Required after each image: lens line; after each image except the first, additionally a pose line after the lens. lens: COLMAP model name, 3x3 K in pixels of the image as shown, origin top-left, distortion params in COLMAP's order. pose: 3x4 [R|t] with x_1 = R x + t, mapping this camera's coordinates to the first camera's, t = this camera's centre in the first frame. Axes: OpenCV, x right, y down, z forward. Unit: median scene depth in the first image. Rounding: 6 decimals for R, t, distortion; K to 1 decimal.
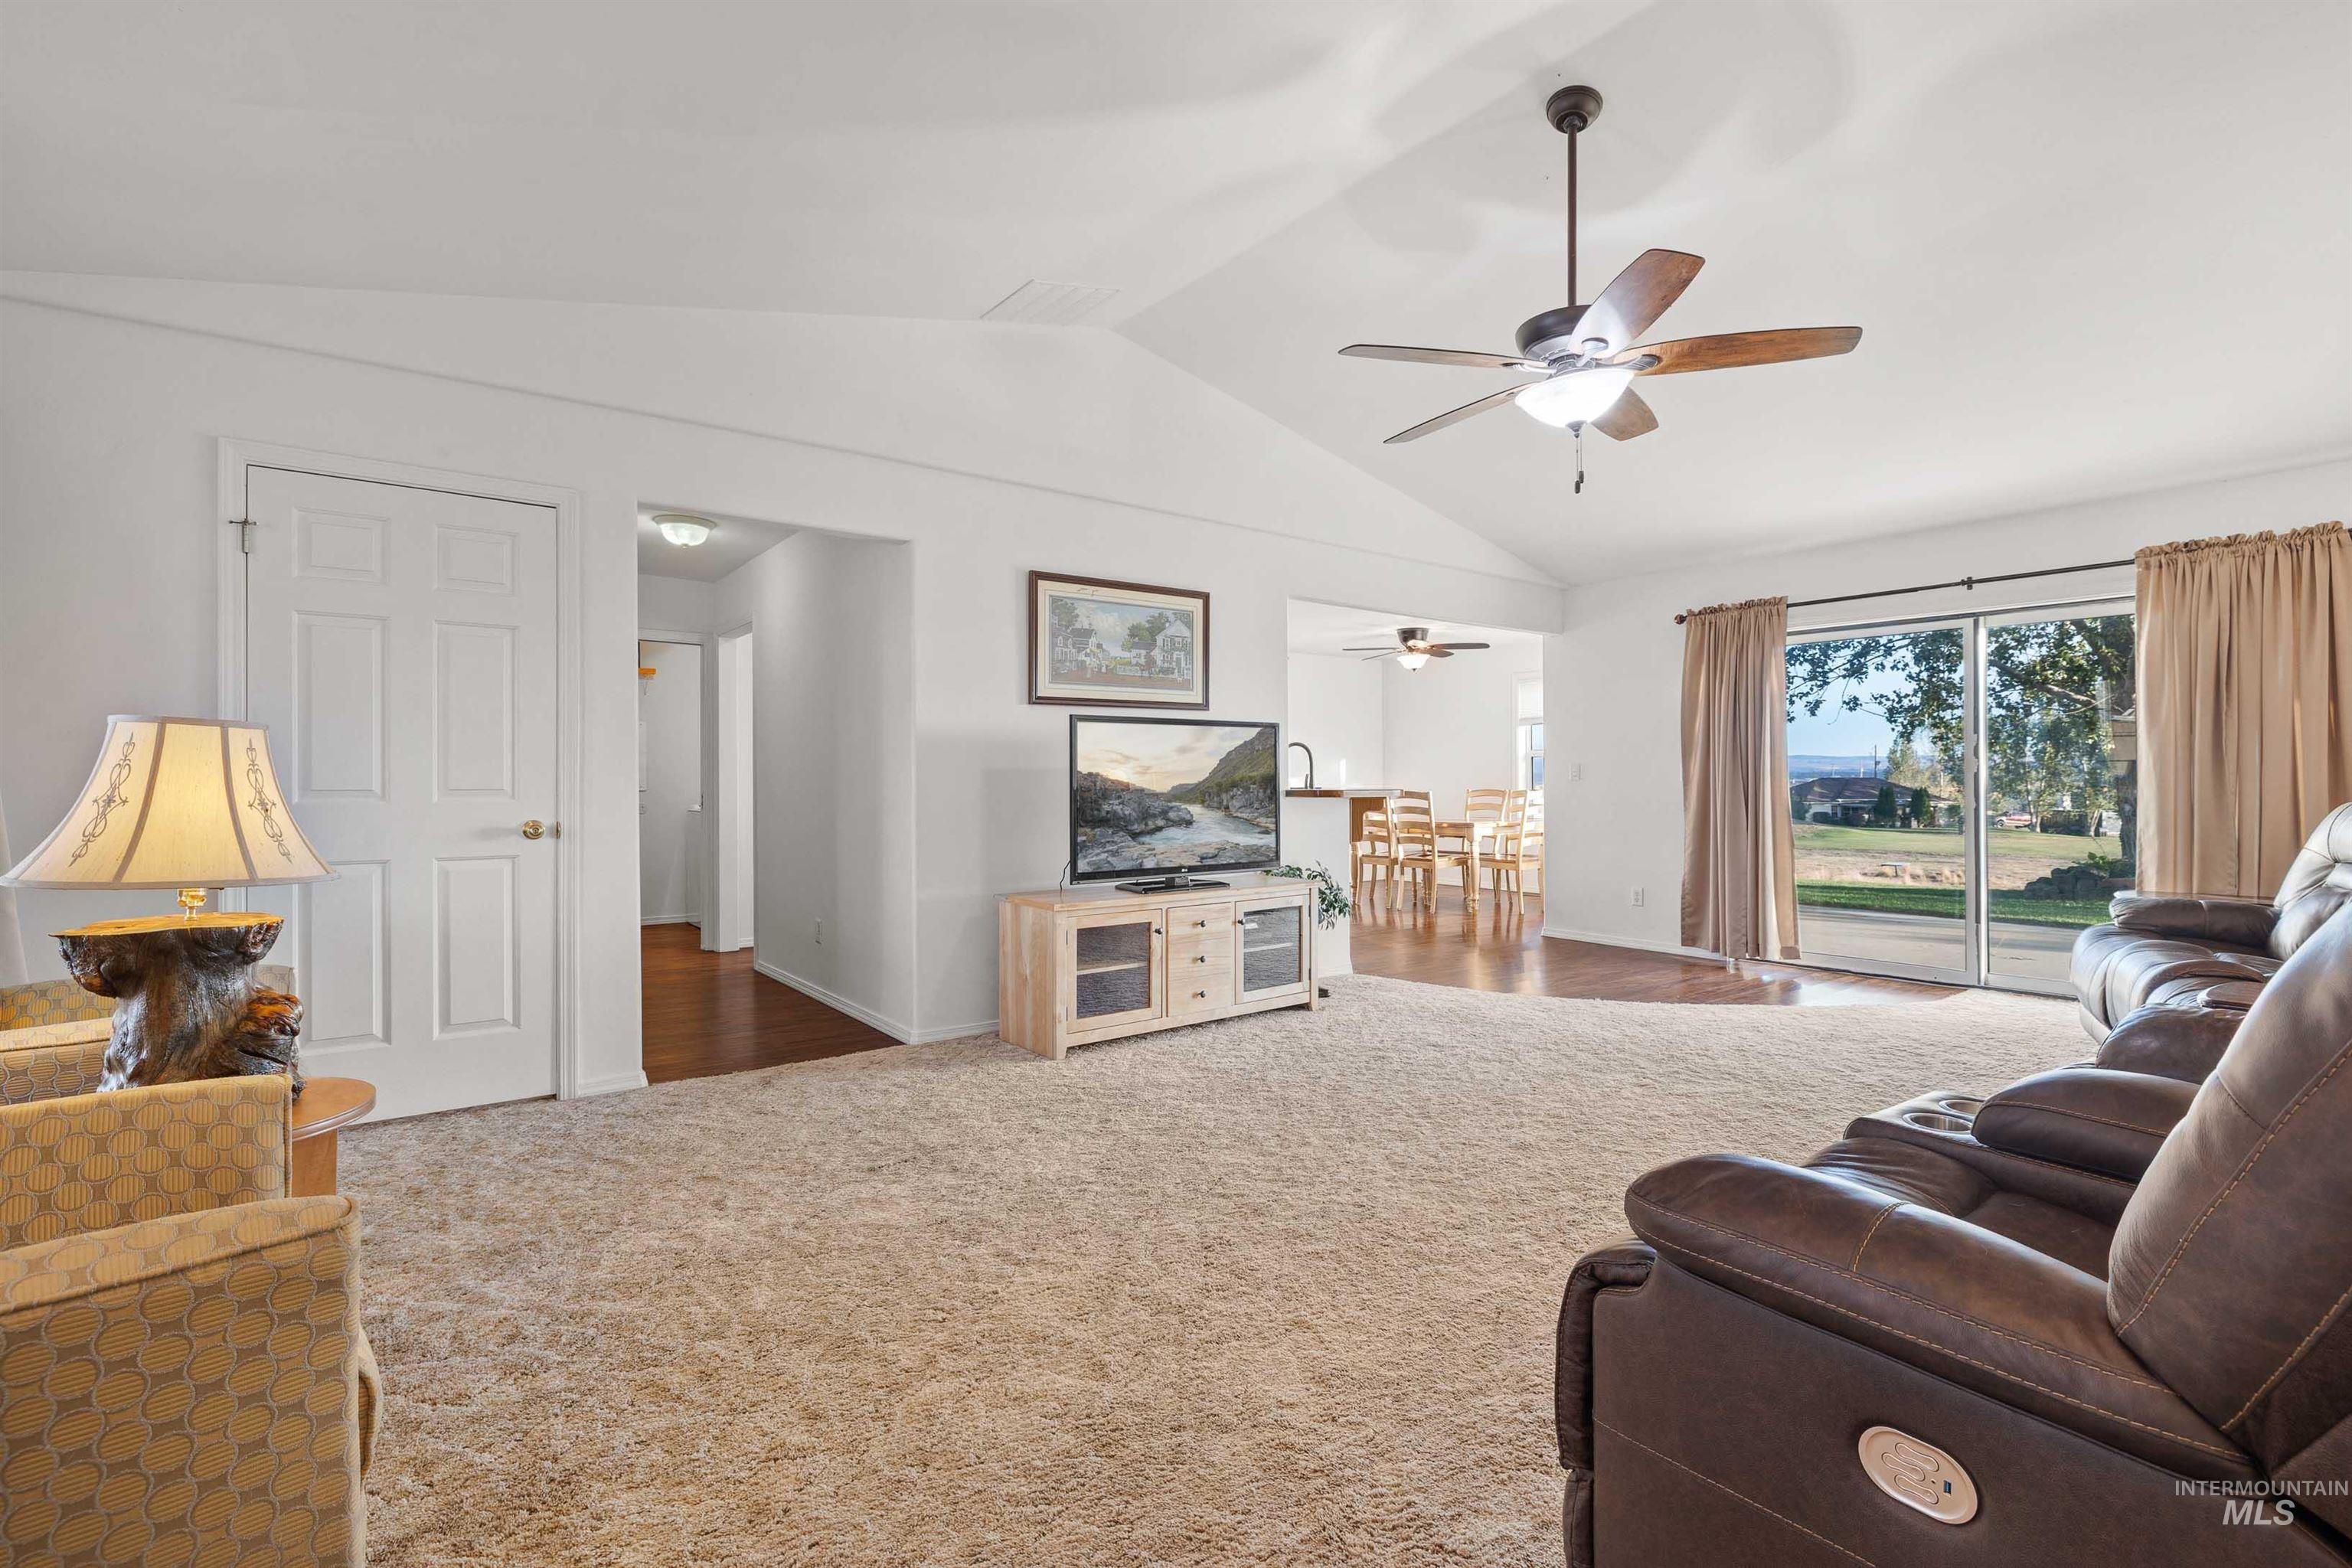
lens RADIAL K [[1067.7, 0, 1171.0], [0, 1067.7, 782.2], [0, 0, 1]] dist [-0.011814, 0.000264]
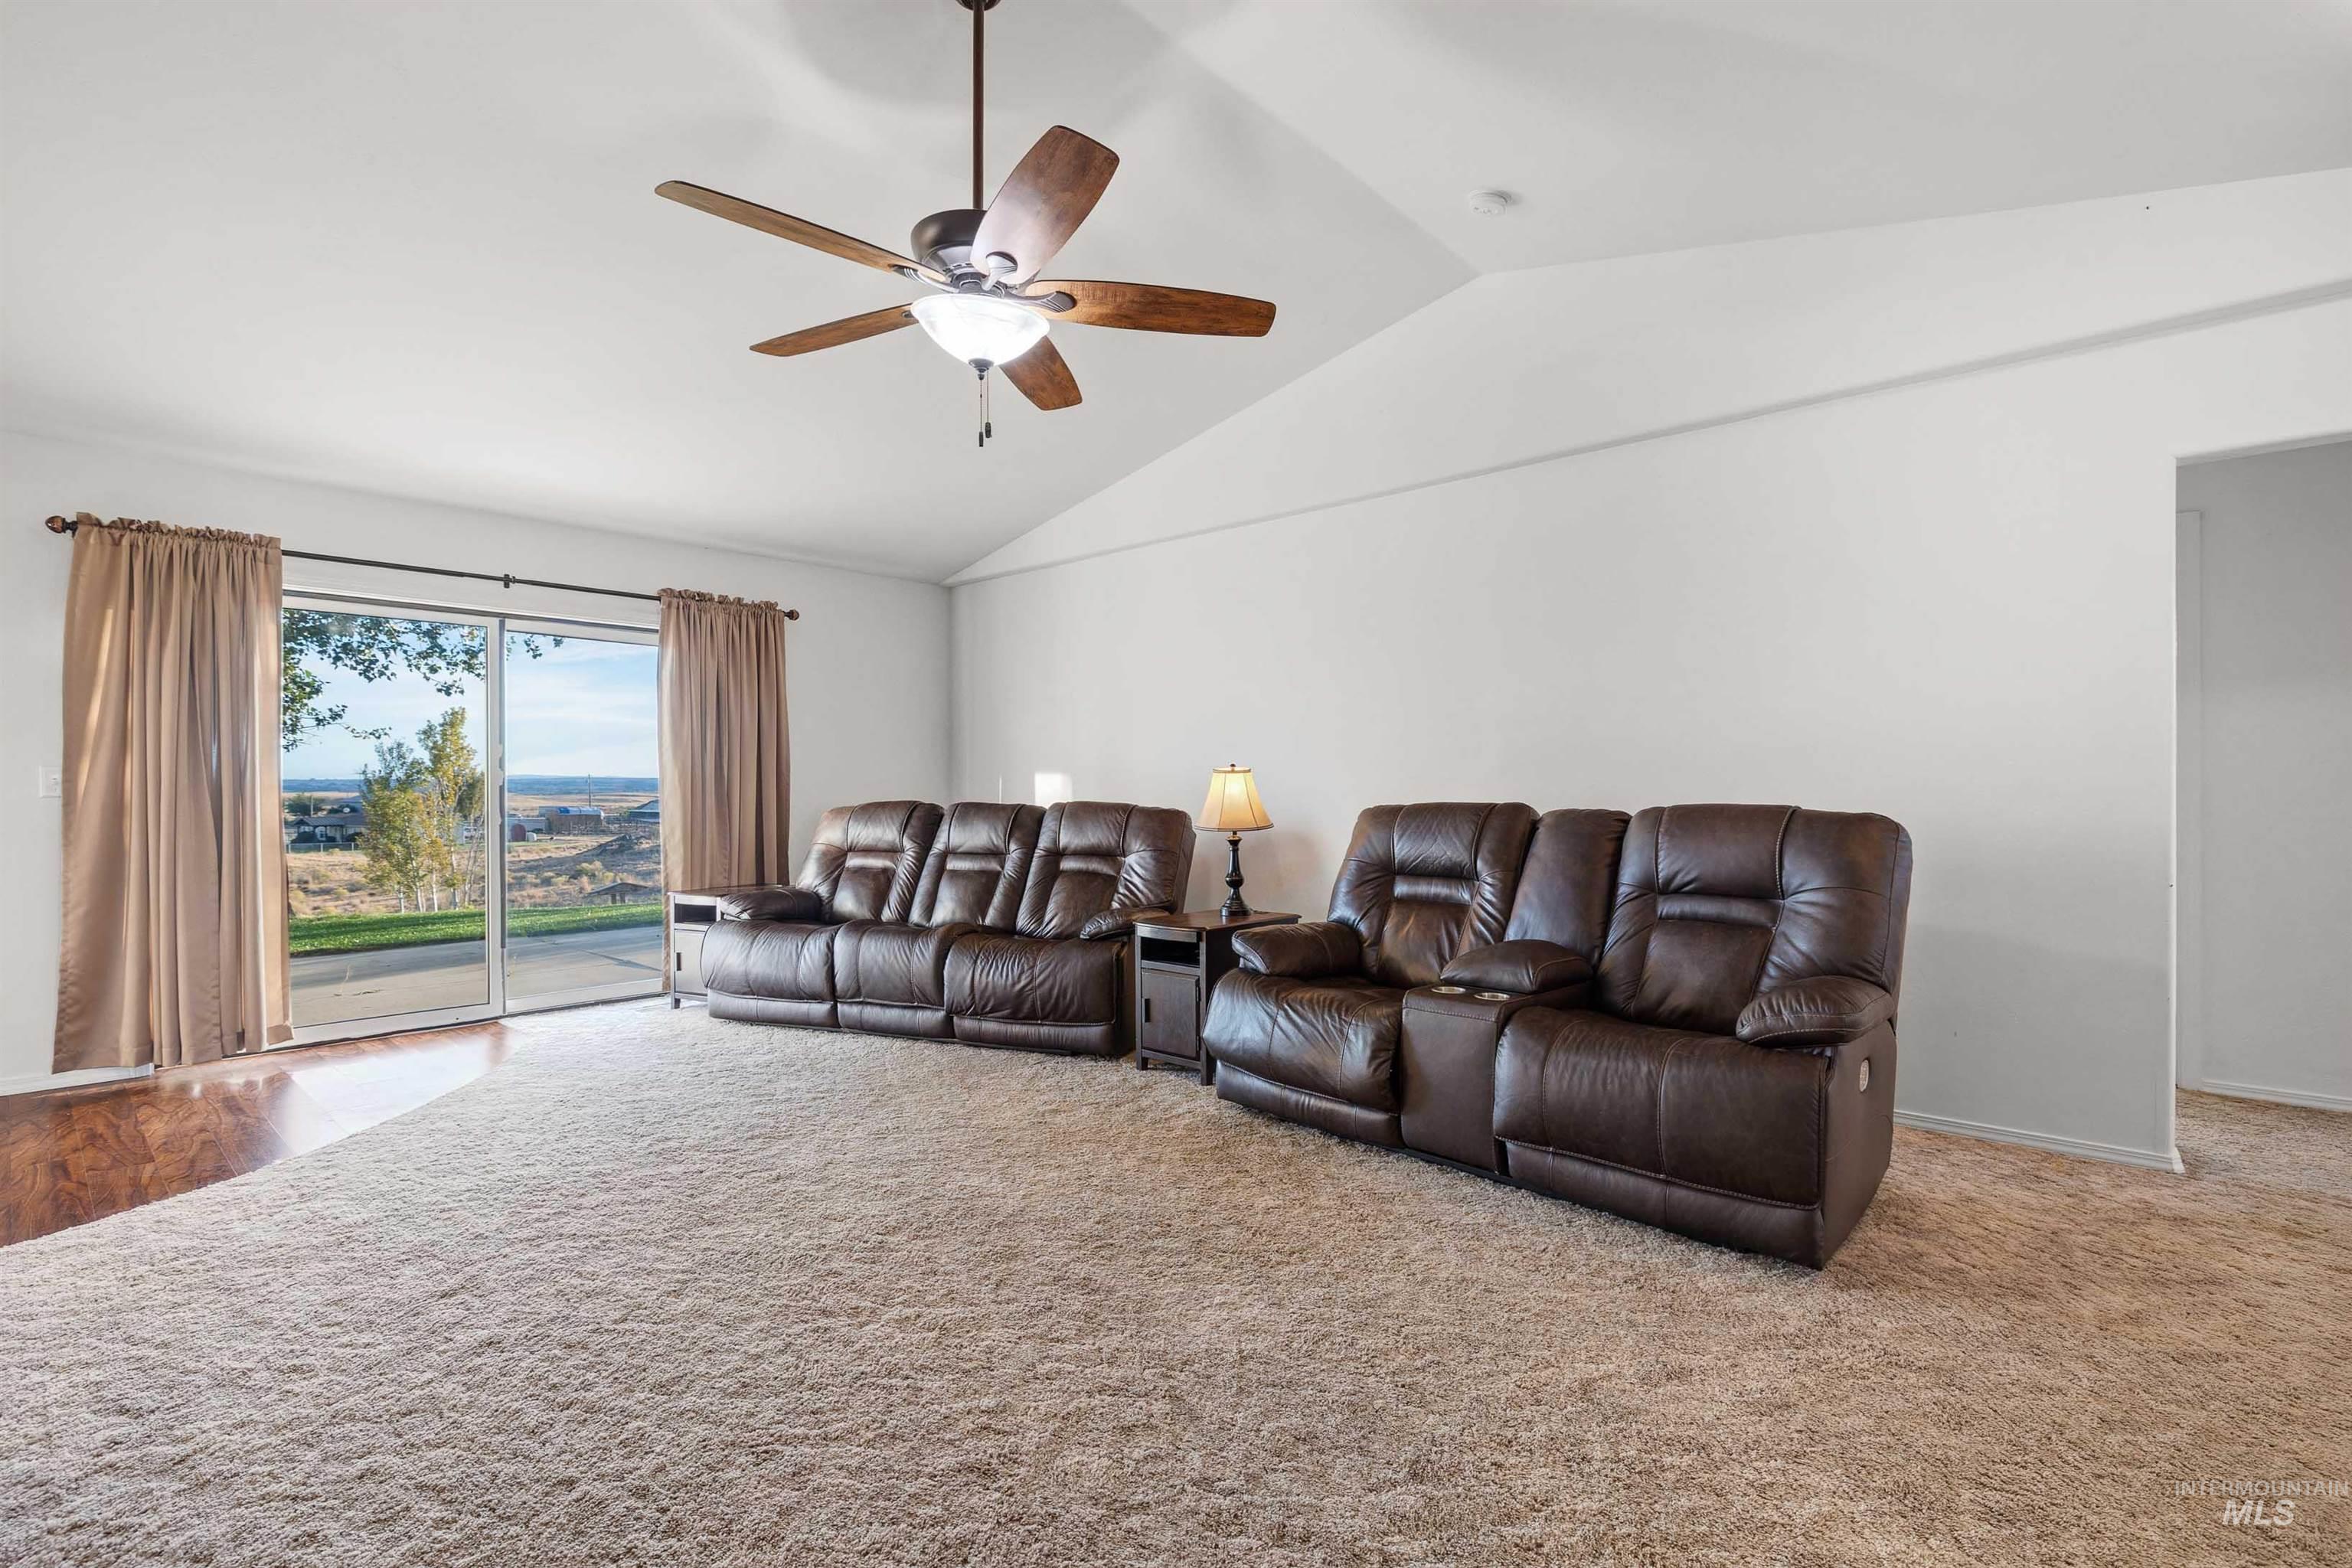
lens RADIAL K [[1067.7, 0, 1192.6], [0, 1067.7, 789.5], [0, 0, 1]] dist [-0.011814, 0.000264]
pose [[-0.210680, 0.003127, 0.977550, -0.251980], [0.004729, 0.999986, -0.002179, -0.000684], [-0.977544, 0.004164, -0.210692, 0.549346]]
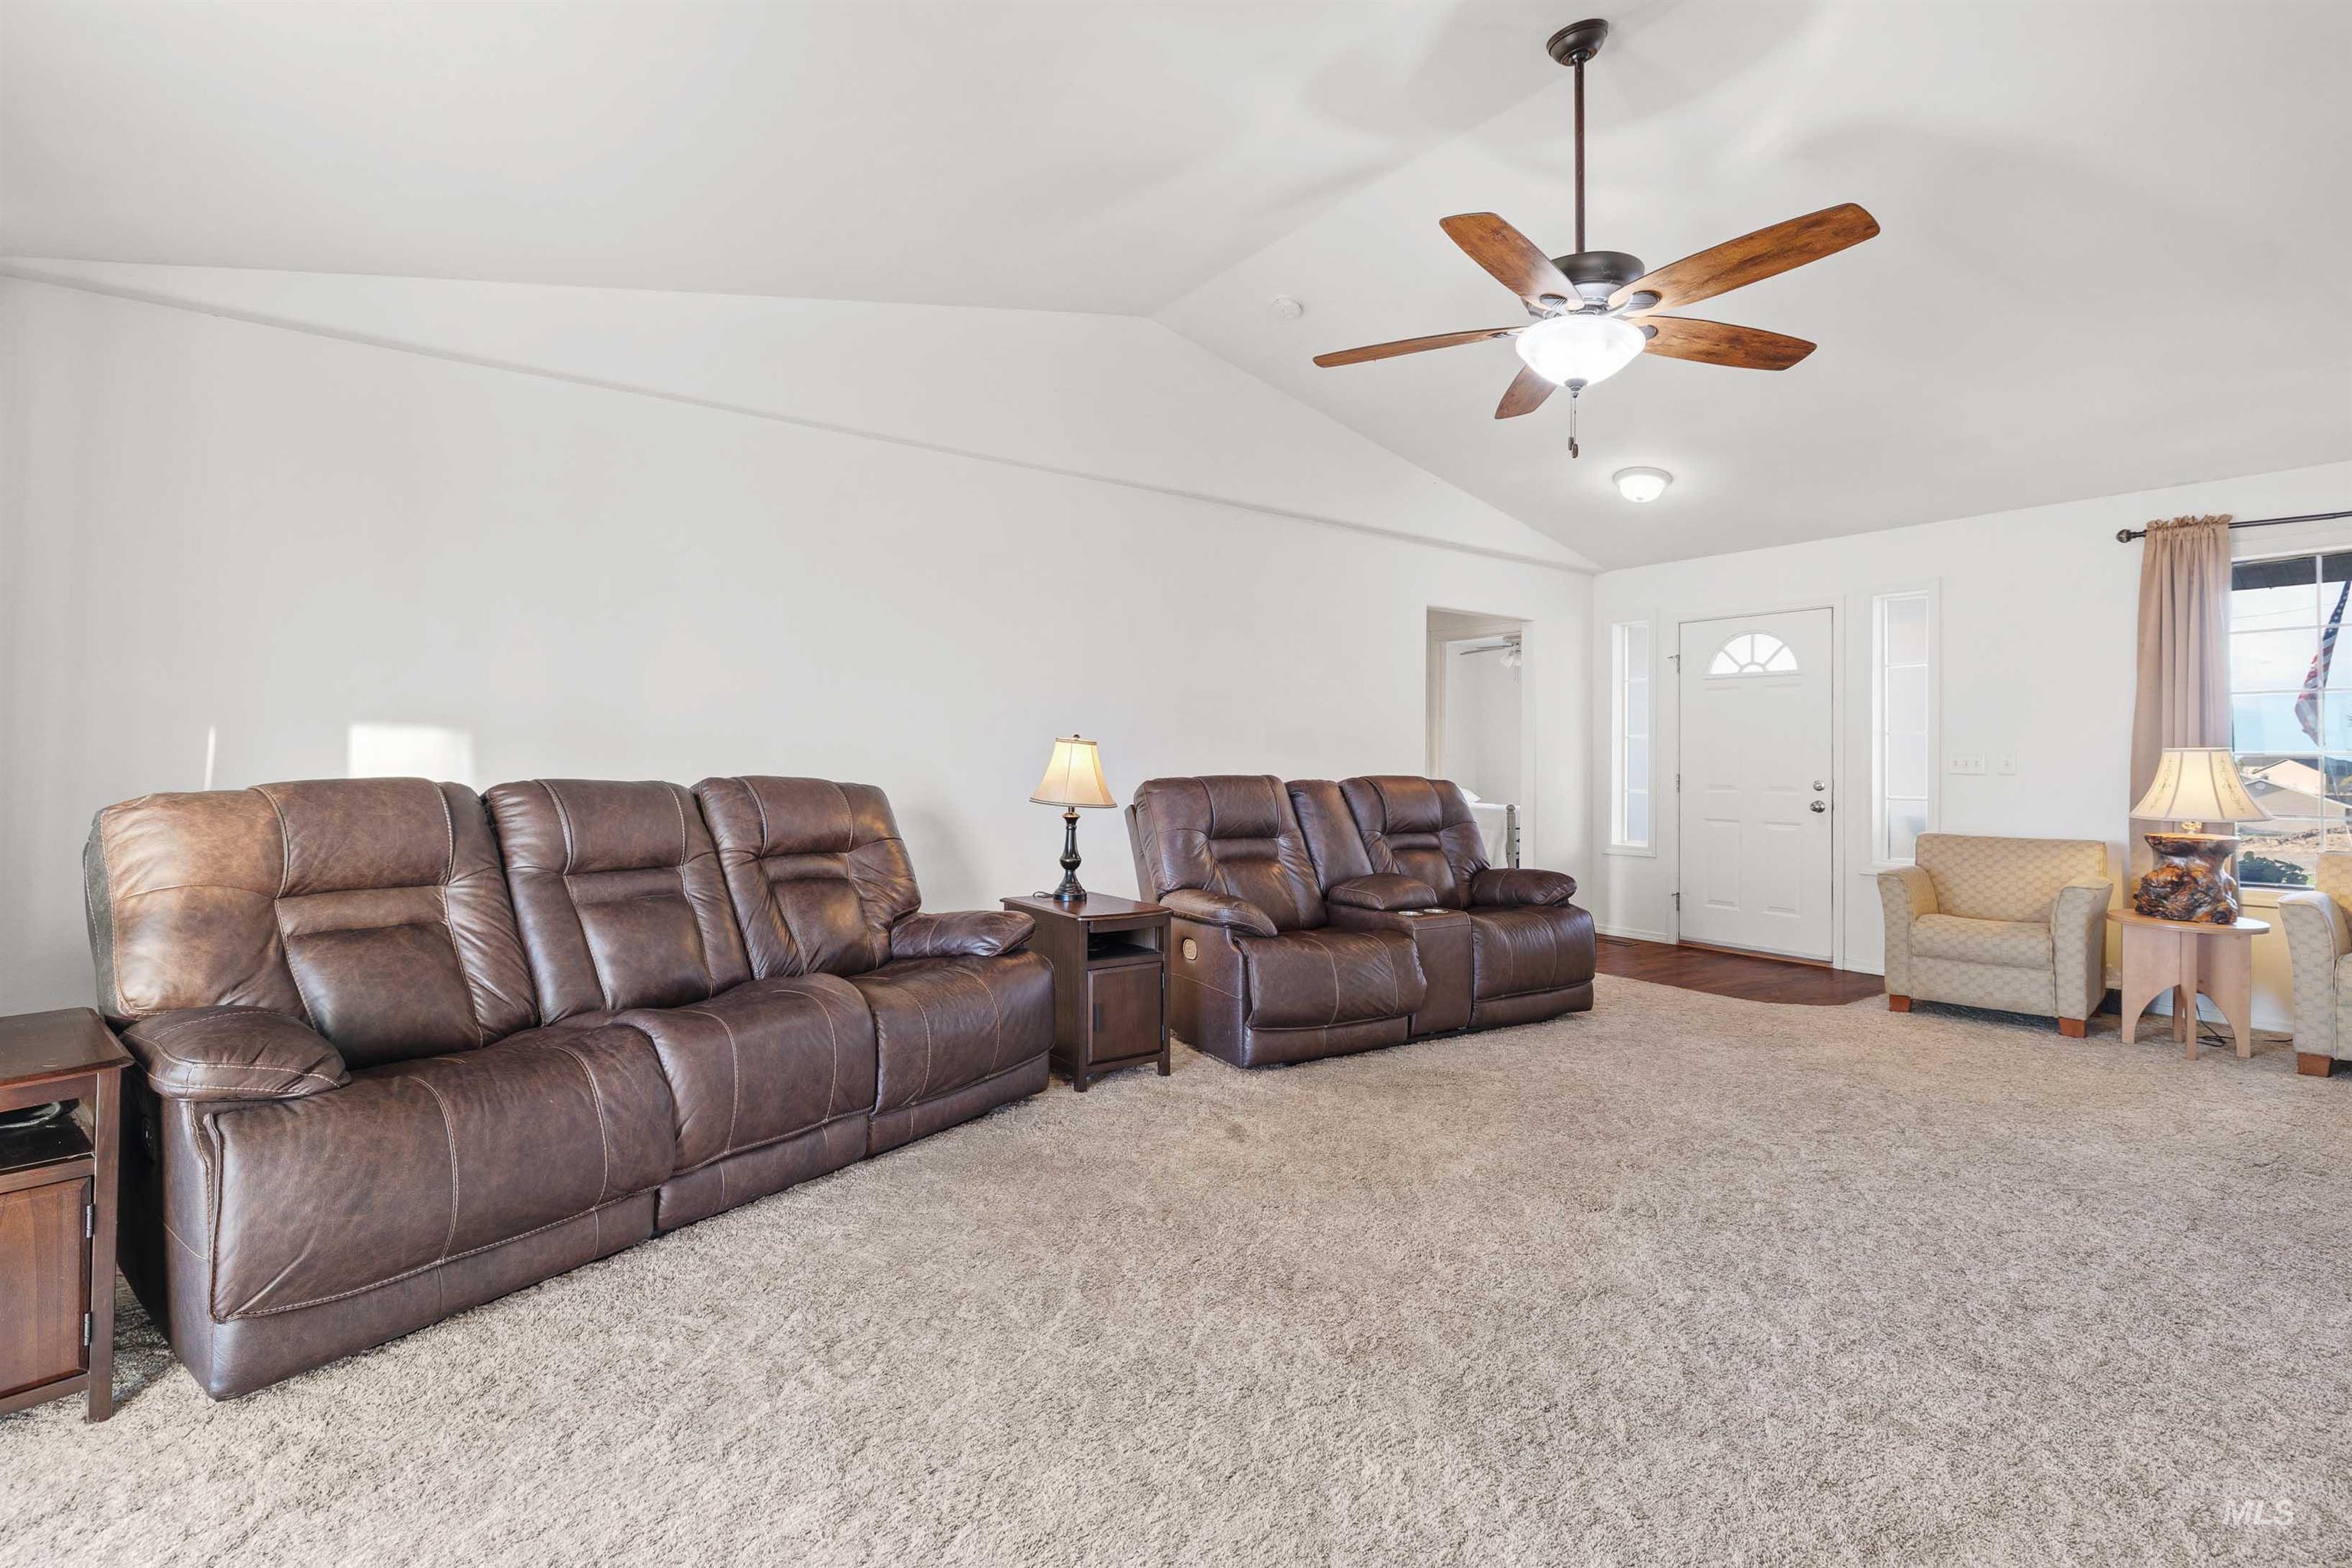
lens RADIAL K [[1067.7, 0, 1180.6], [0, 1067.7, 768.8], [0, 0, 1]] dist [-0.011814, 0.000264]
pose [[-0.999924, -0.010087, 0.007157, 0.377763], [-0.010071, 0.999947, 0.002341, 0.000110], [-0.007180, 0.002269, -0.999972, 1.024004]]
